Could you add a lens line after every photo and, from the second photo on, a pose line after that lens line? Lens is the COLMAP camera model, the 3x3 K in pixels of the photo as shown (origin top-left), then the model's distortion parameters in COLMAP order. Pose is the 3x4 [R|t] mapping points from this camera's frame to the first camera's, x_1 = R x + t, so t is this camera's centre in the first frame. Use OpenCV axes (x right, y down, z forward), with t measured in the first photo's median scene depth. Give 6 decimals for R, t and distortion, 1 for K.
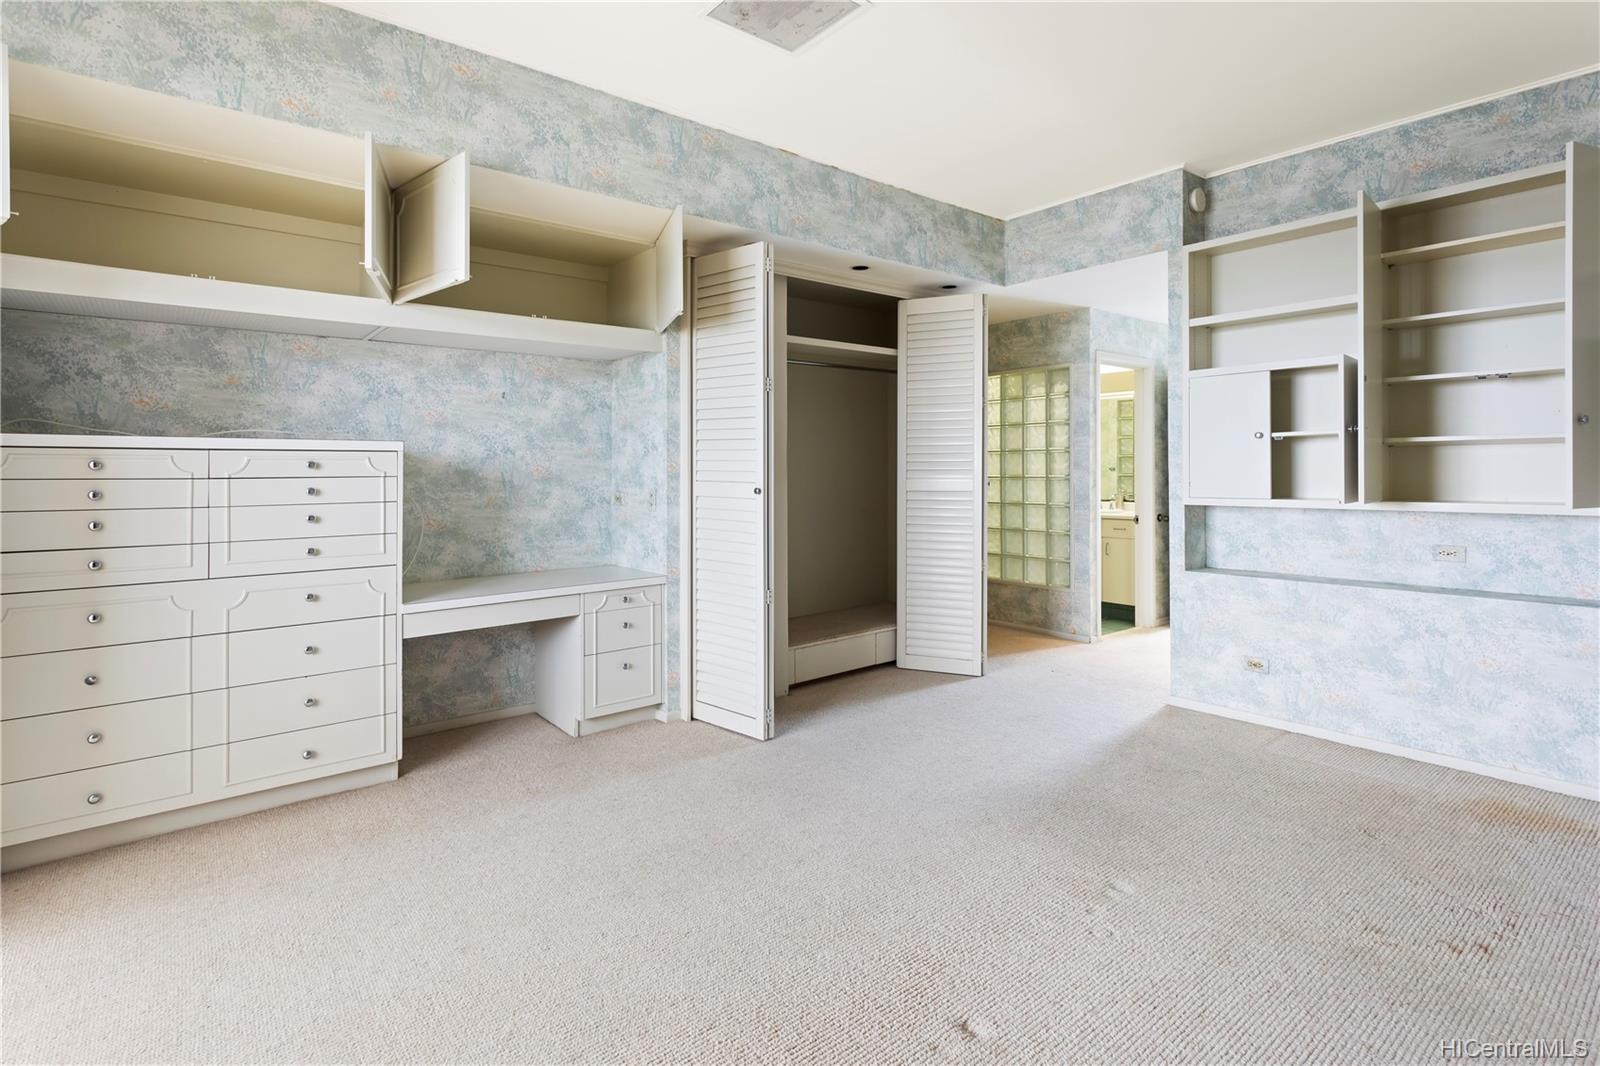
lens RADIAL K [[779.4, 0, 793.7], [0, 779.4, 463.9], [0, 0, 1]] dist [-0.005698, 0.002162]
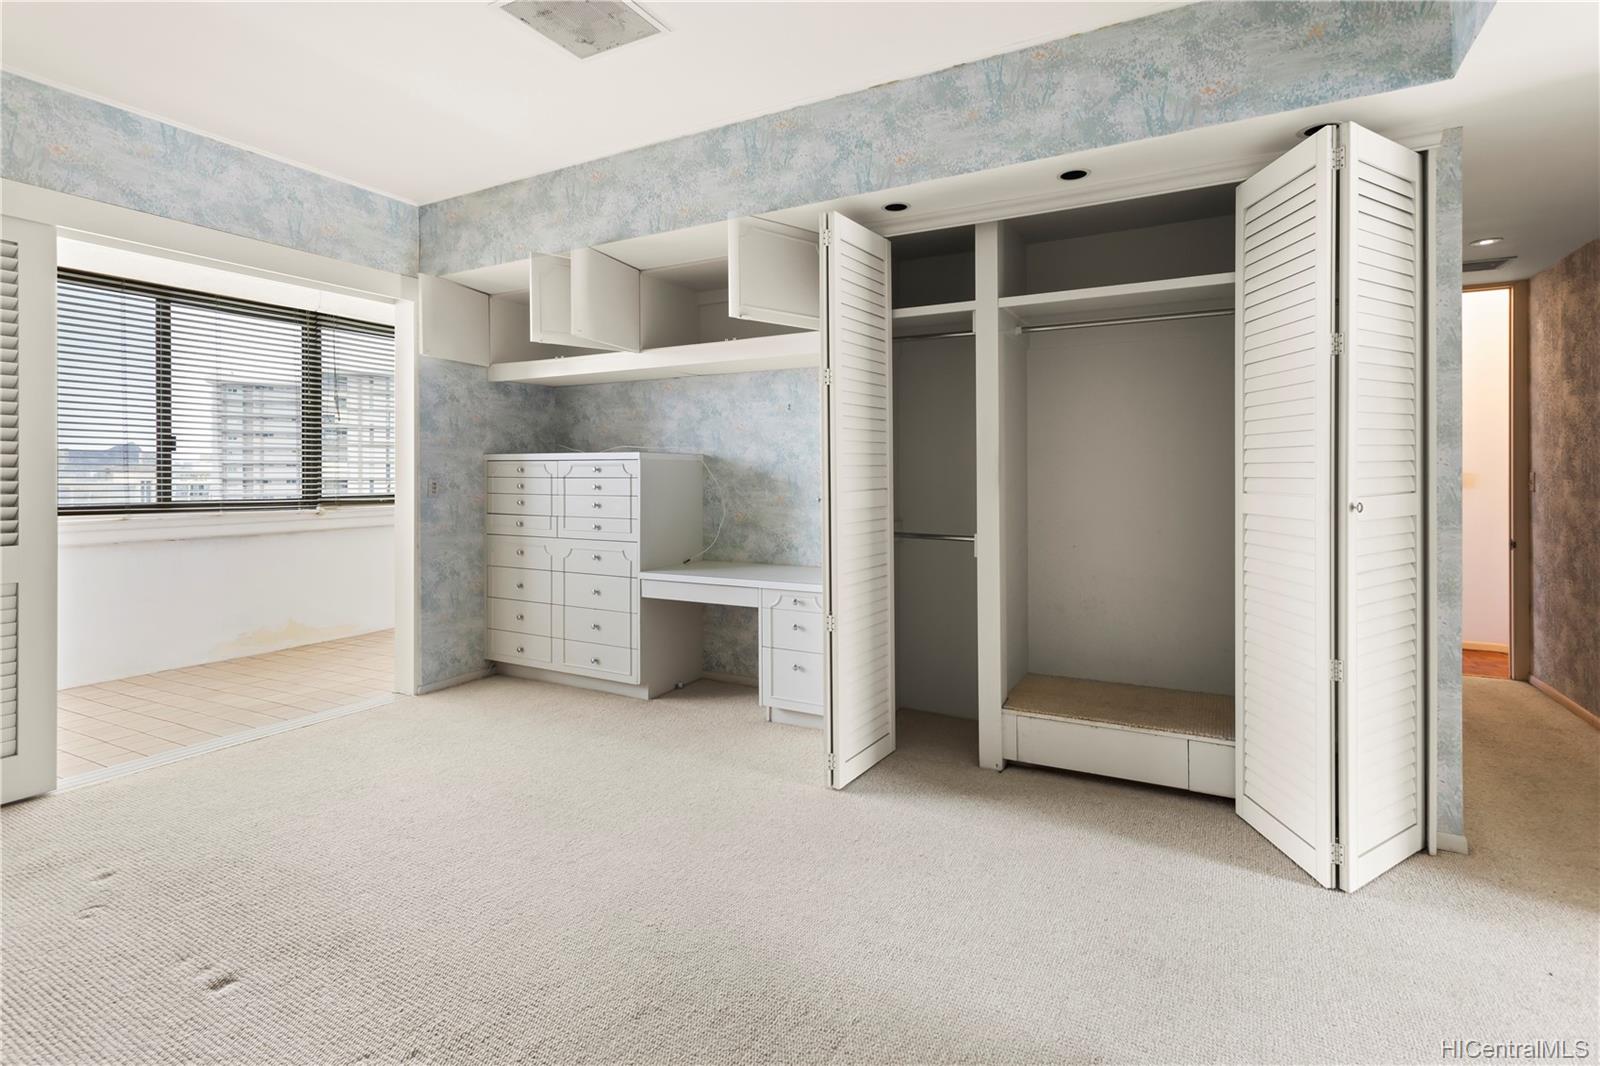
lens RADIAL K [[779.4, 0, 795.5], [0, 779.4, 464.5], [0, 0, 1]] dist [-0.005698, 0.002162]
pose [[0.373857, -0.001772, -0.927485, 0.812222], [0.007626, 0.999970, 0.001164, -0.006587], [0.927455, -0.007508, 0.373859, 0.694702]]
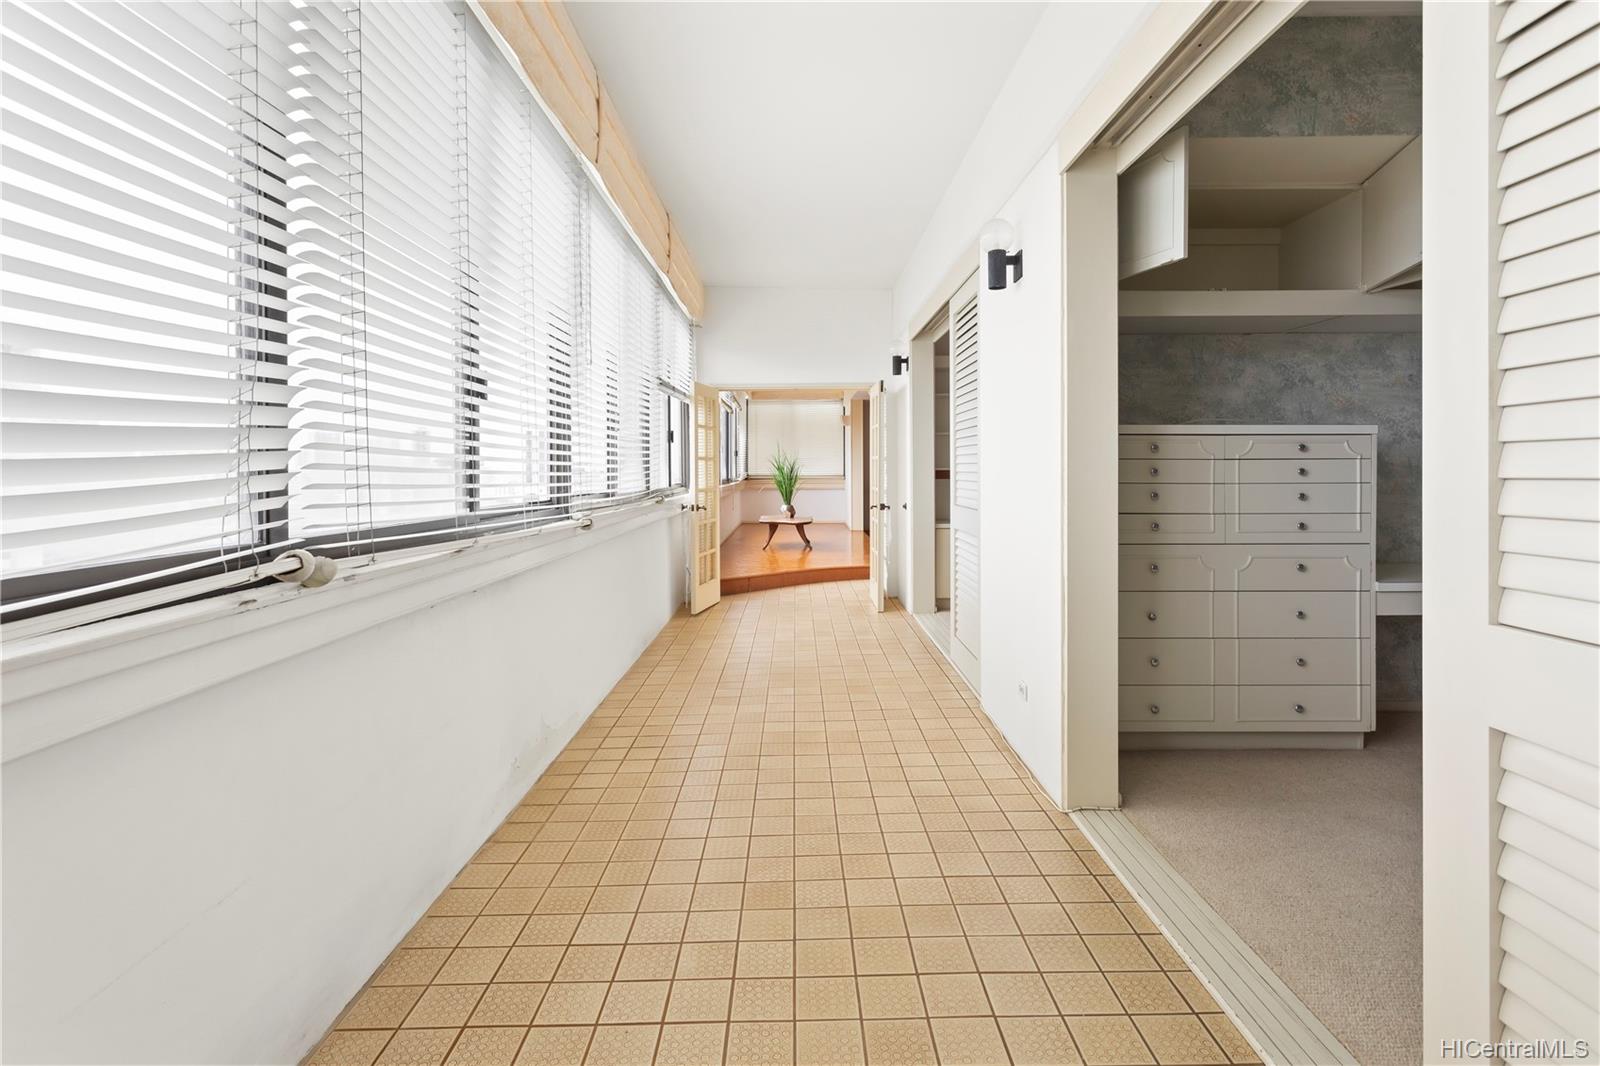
lens RADIAL K [[779.4, 0, 785.5], [0, 779.4, 472.4], [0, 0, 1]] dist [-0.005698, 0.002162]
pose [[0.767132, 0.005861, -0.641462, -0.414258], [0.003071, 0.999913, 0.012809, 0.017610], [0.641482, -0.011797, 0.767048, -0.276926]]
